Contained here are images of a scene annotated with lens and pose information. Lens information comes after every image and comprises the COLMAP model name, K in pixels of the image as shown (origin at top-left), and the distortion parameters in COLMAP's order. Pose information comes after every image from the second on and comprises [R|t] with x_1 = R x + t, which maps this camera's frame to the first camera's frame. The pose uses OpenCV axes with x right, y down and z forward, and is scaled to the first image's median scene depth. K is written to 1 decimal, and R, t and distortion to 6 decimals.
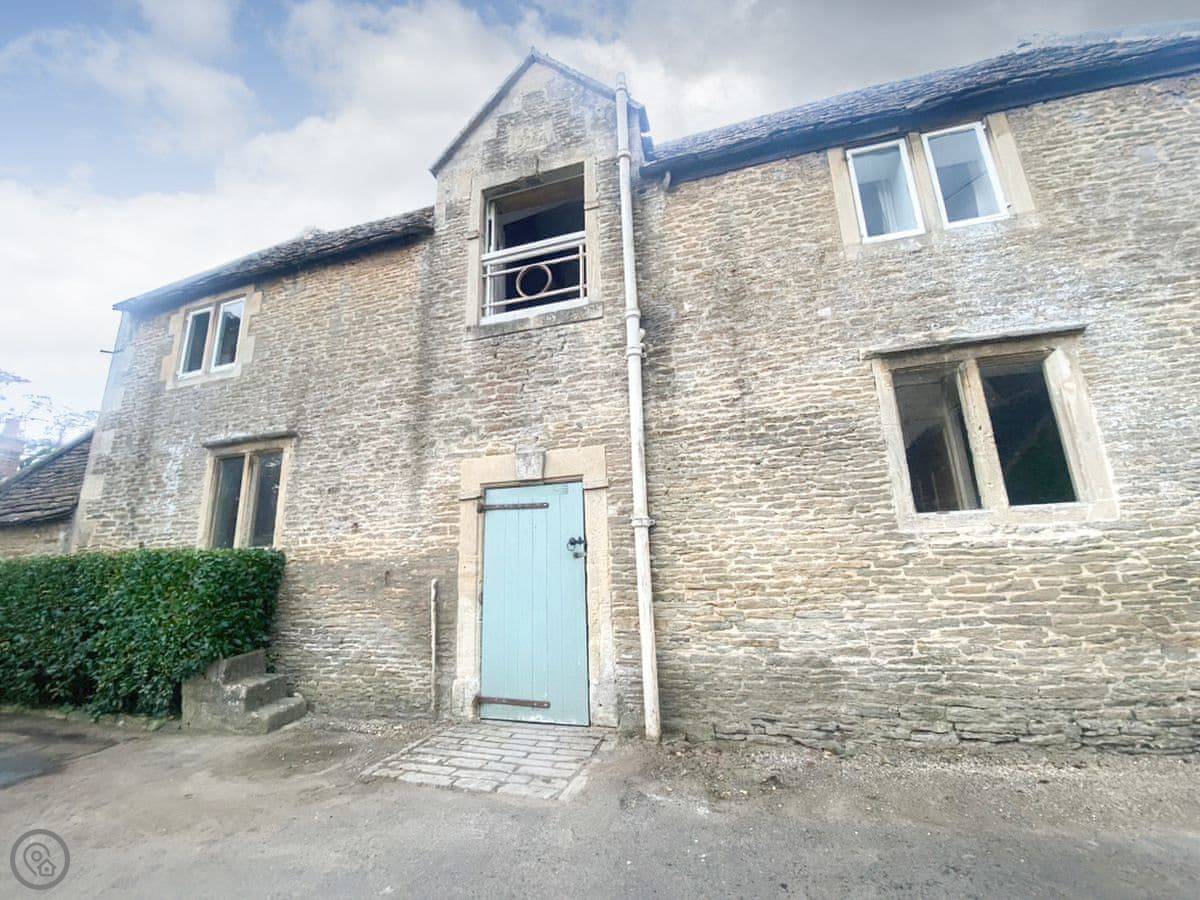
lens RADIAL K [[482.6, 0, 591.4], [0, 482.6, 451.4], [0, 0, 1]] dist [0.023532, -0.020919]
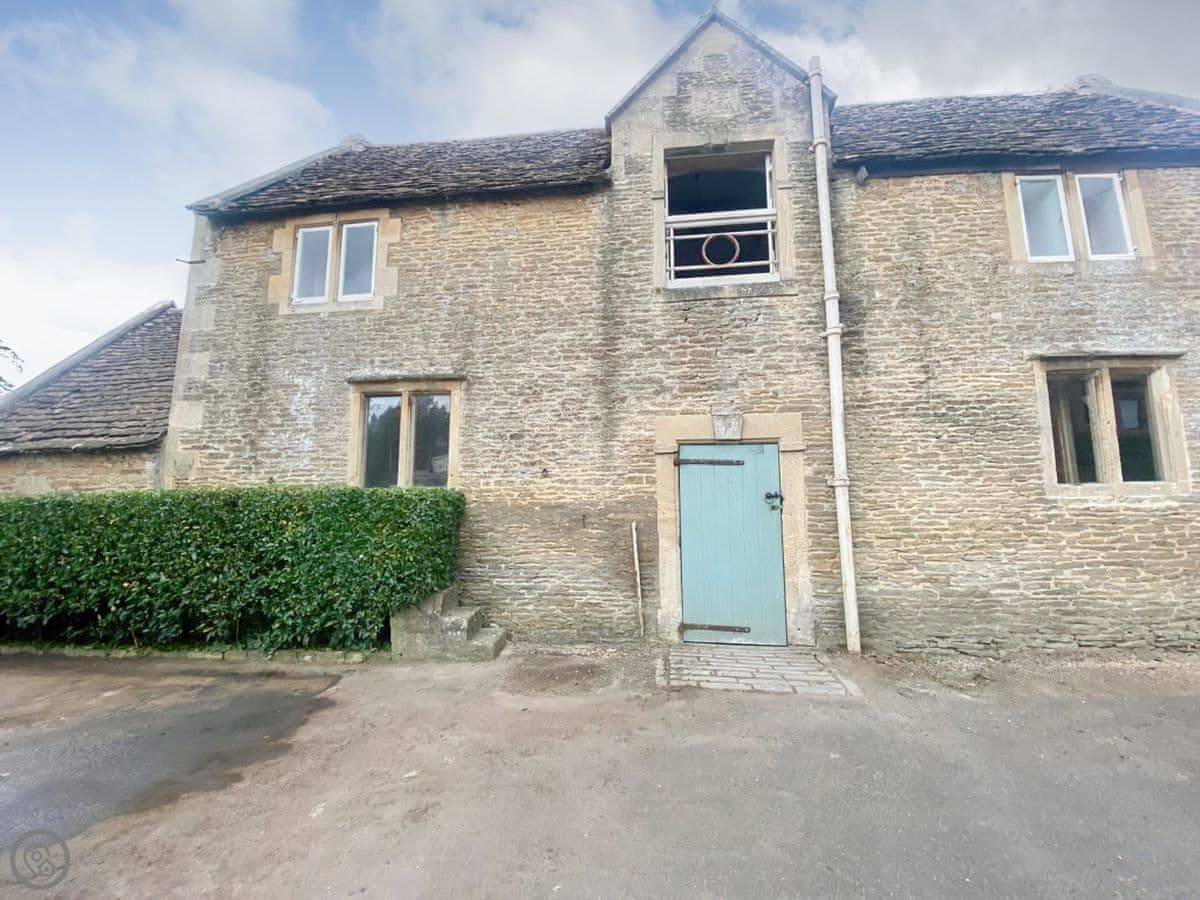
lens RADIAL K [[482.6, 0, 591.4], [0, 482.6, 451.4], [0, 0, 1]] dist [0.023532, -0.020919]
pose [[0.983666, 0.051809, 0.172386, -0.672855], [-0.069637, 0.992644, 0.099036, -0.001555], [-0.165987, -0.109423, 0.980038, -0.050587]]
